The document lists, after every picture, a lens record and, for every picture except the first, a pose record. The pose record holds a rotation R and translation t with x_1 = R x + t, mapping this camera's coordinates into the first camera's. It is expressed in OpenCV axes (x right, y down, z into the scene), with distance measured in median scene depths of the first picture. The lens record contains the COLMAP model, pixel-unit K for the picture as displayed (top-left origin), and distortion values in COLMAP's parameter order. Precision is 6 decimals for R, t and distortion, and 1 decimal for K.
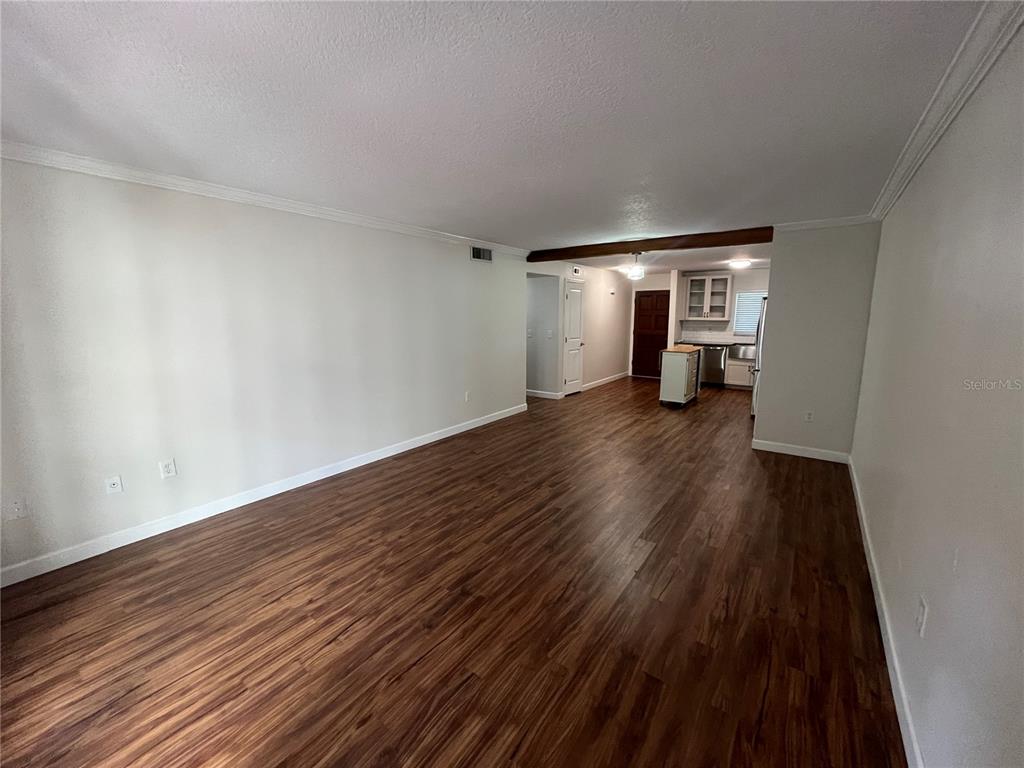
lens RADIAL K [[413.2, 0, 511.7], [0, 413.2, 380.3], [0, 0, 1]] dist [-0.003279, -0.000200]
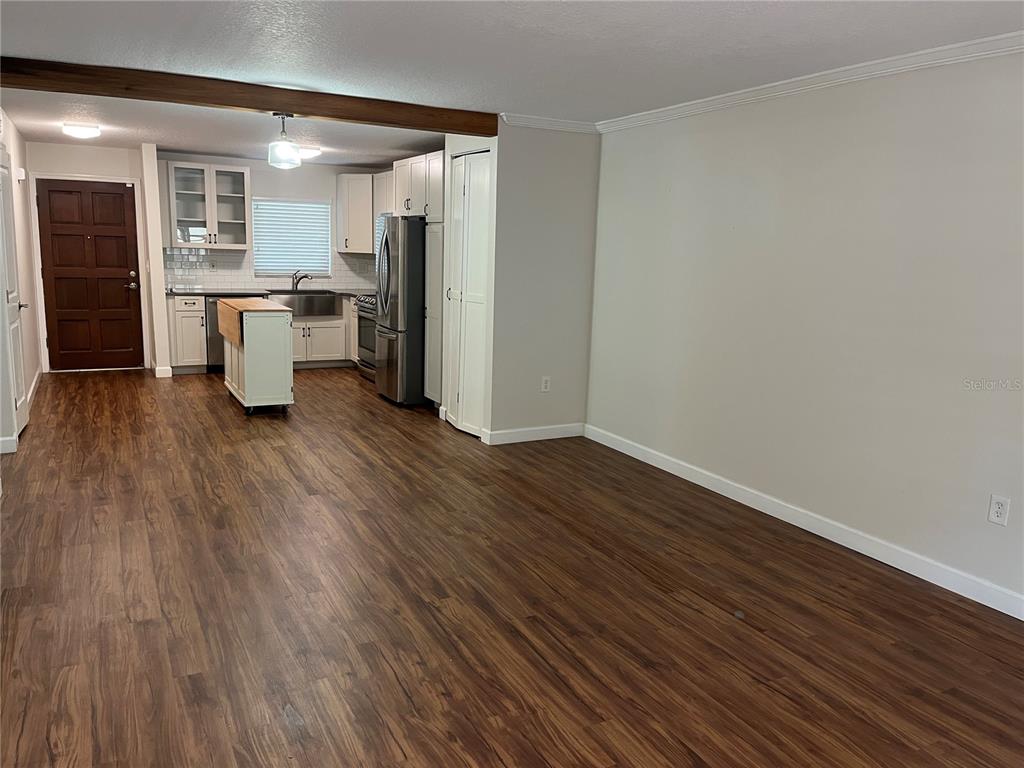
lens RADIAL K [[779.9, 0, 513.7], [0, 779.9, 388.2], [0, 0, 1]] dist [0.025631, -0.017528]
pose [[0.436085, -0.146883, 0.887838, -0.554148], [0.113572, 0.987684, 0.107617, -0.064247], [-0.892710, 0.053903, 0.447396, 0.423785]]
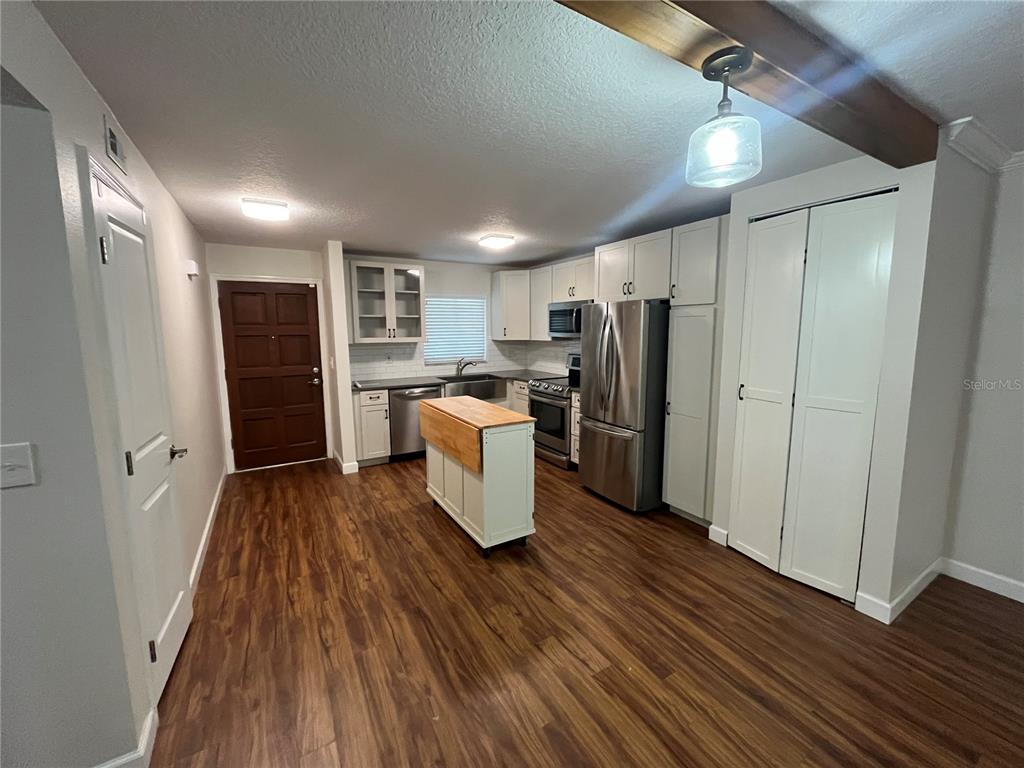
lens RADIAL K [[413.2, 0, 511.5], [0, 413.2, 378.2], [0, 0, 1]] dist [-0.003279, -0.000200]
pose [[0.396616, -0.114364, 0.910833, 0.039549], [0.155472, 0.986244, 0.056133, -0.205219], [-0.904723, 0.119346, 0.408940, 1.245514]]
